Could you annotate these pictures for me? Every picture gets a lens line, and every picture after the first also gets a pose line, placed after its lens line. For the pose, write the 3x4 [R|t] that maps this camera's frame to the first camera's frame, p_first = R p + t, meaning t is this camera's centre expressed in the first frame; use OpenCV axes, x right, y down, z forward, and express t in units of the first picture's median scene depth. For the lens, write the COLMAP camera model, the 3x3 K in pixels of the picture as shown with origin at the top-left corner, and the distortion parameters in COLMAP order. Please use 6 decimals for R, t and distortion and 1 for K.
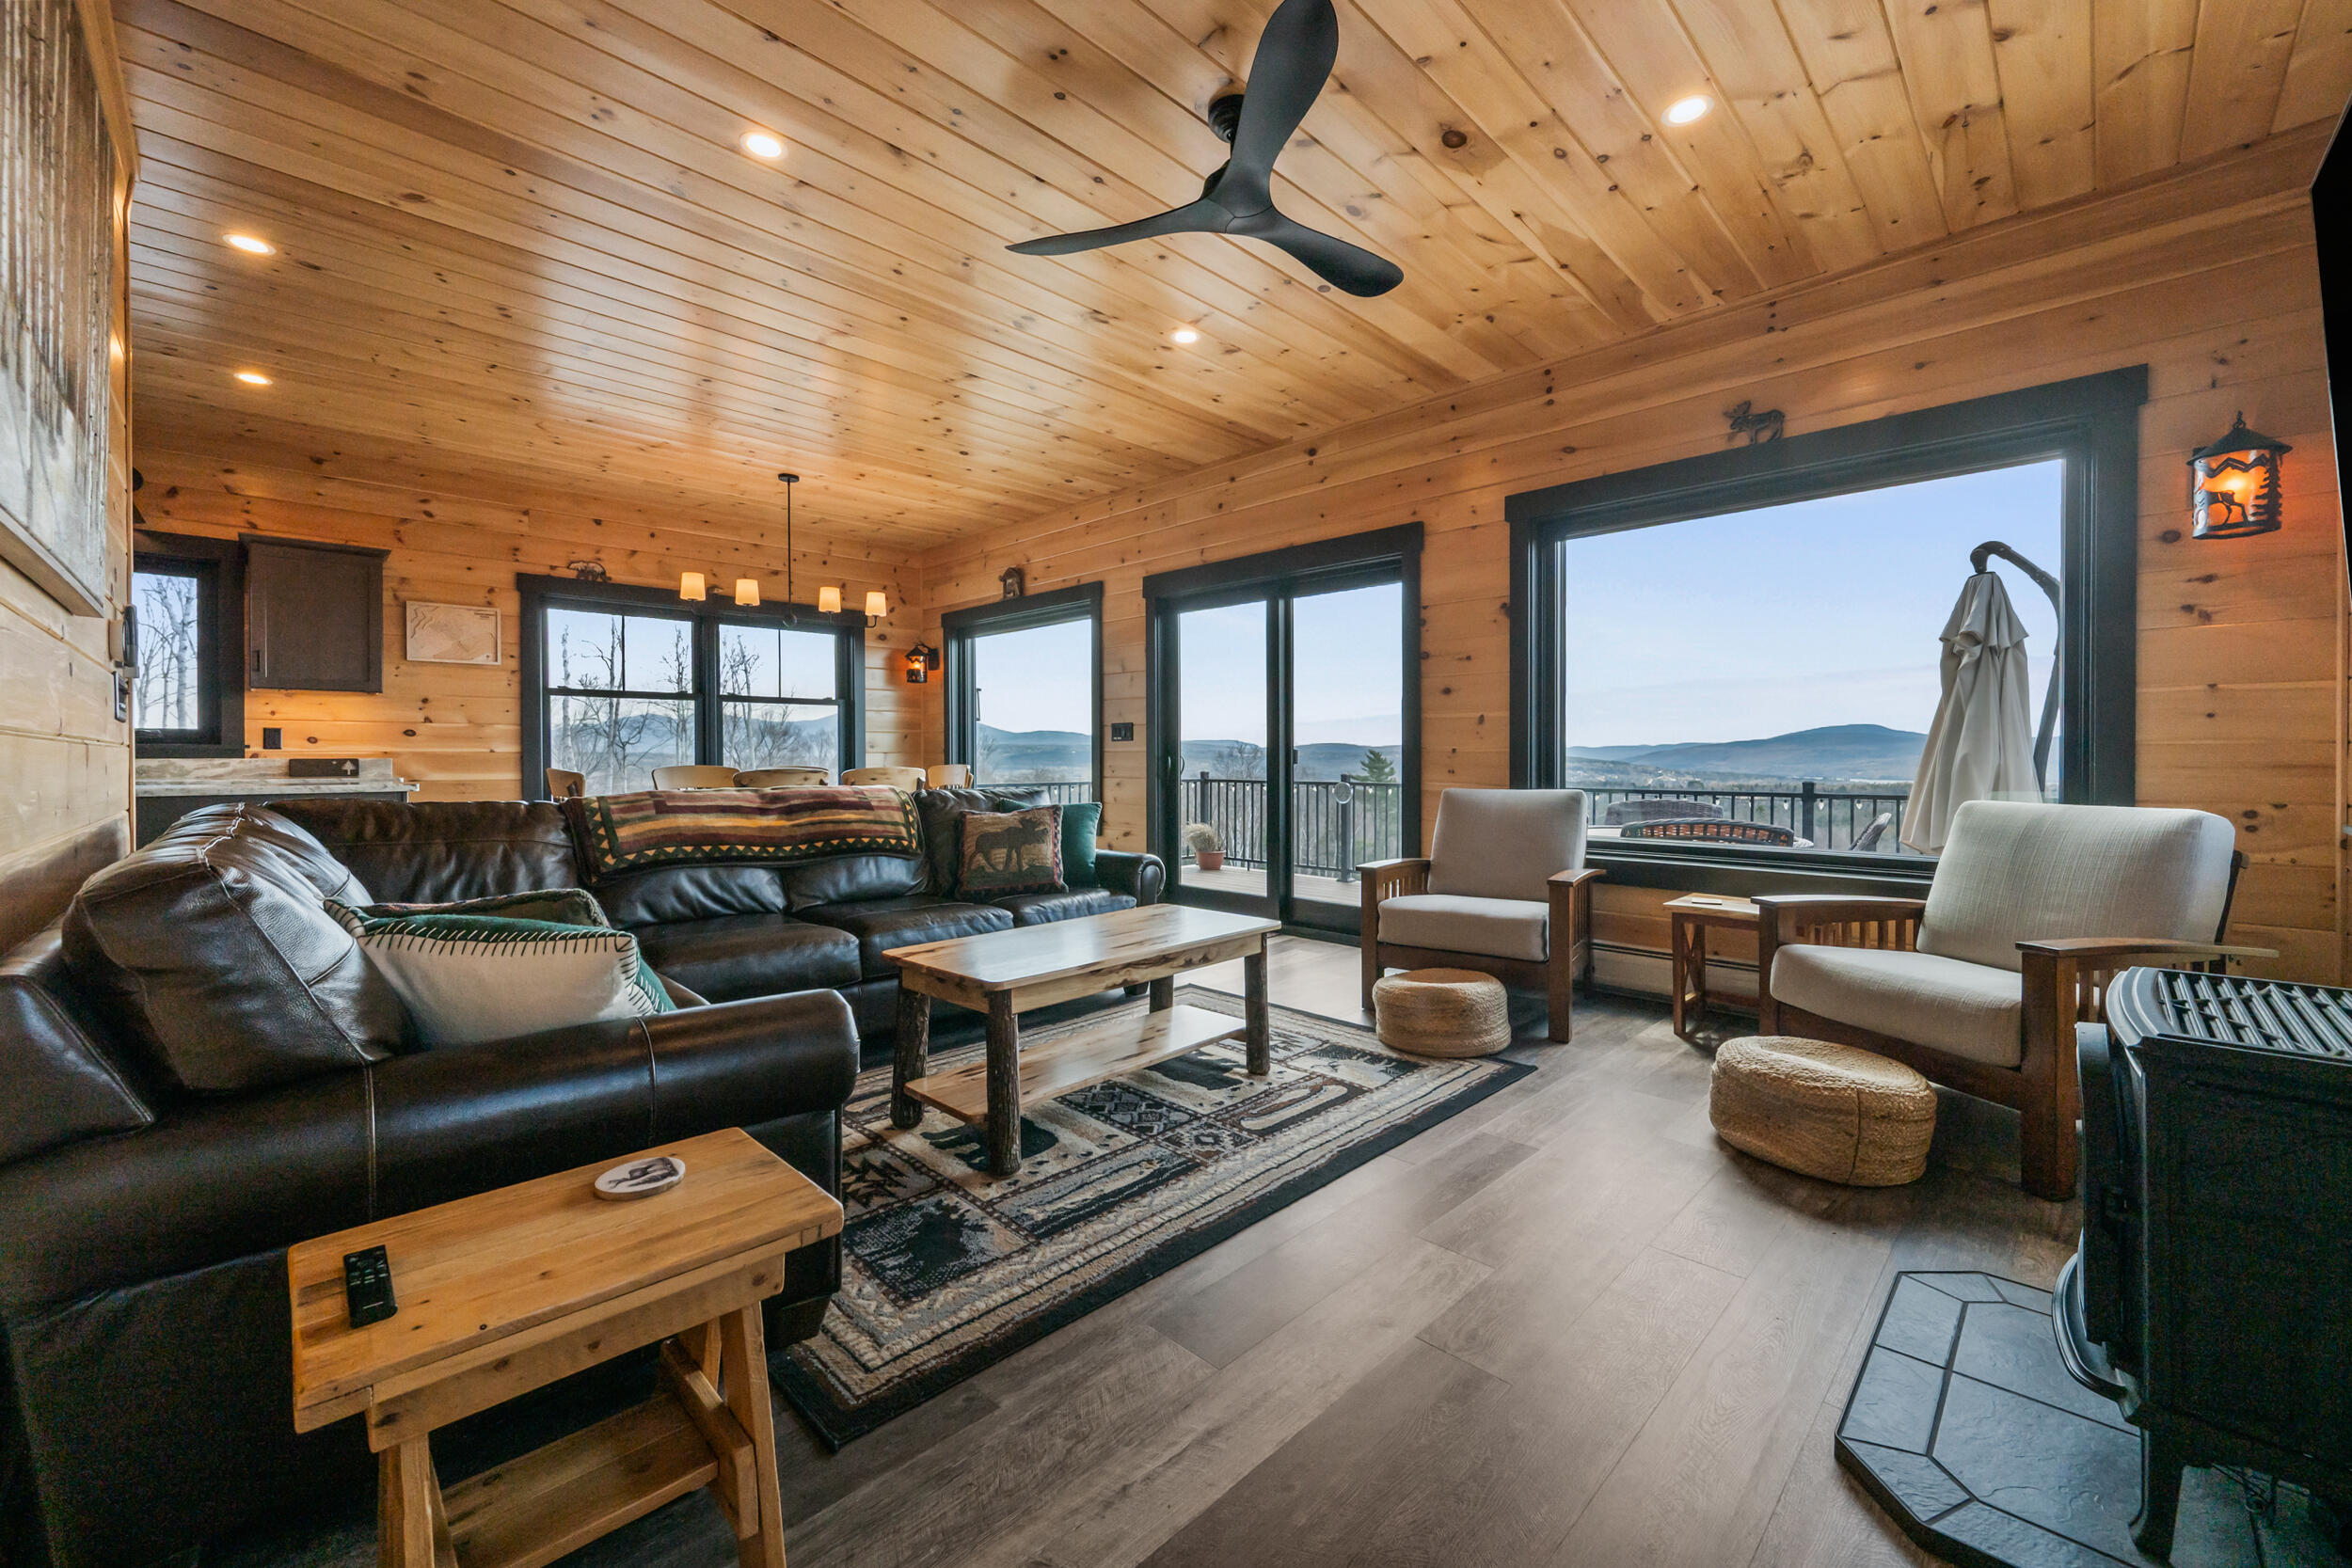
lens RADIAL K [[934.8, 0, 1215.2], [0, 934.8, 753.4], [0, 0, 1]] dist [0.000505, -0.000194]
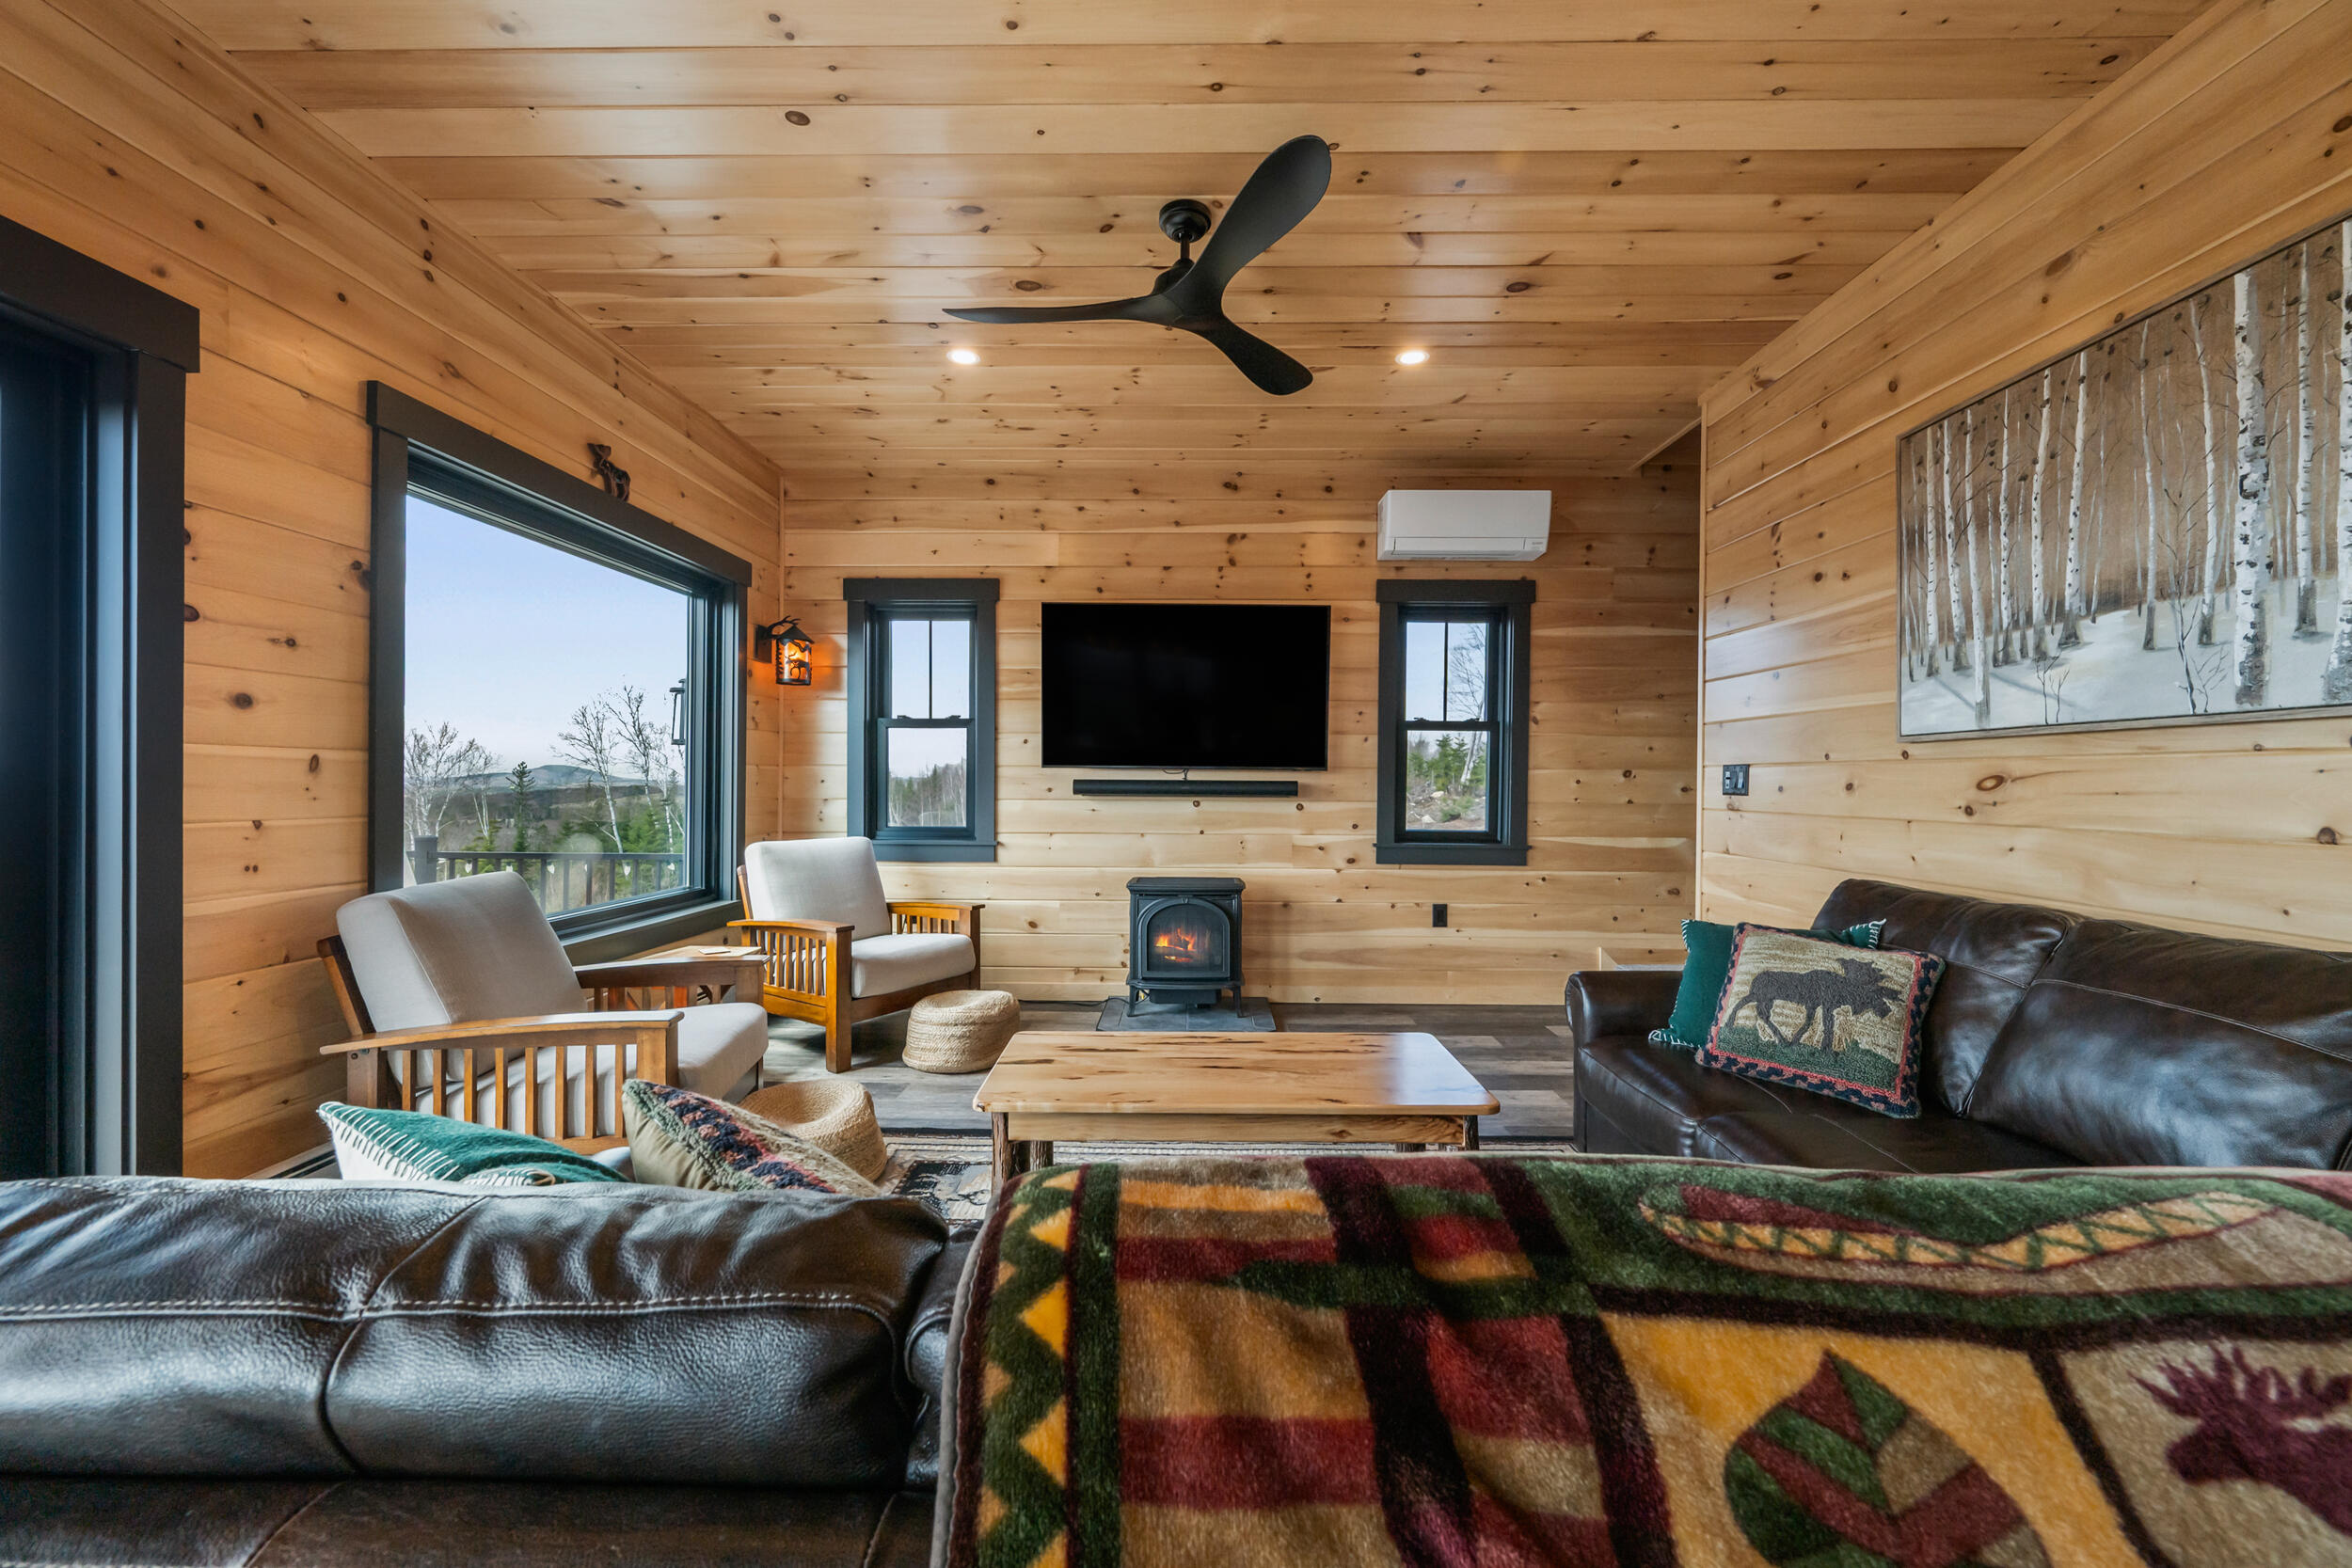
lens RADIAL K [[934.8, 0, 1163.7], [0, 934.8, 786.7], [0, 0, 1]] dist [0.000505, -0.000194]
pose [[-0.673533, -0.005206, 0.739139, -0.687925], [-0.004940, 0.999985, 0.002543, -0.043837], [-0.739141, -0.001938, -0.673548, 1.601461]]
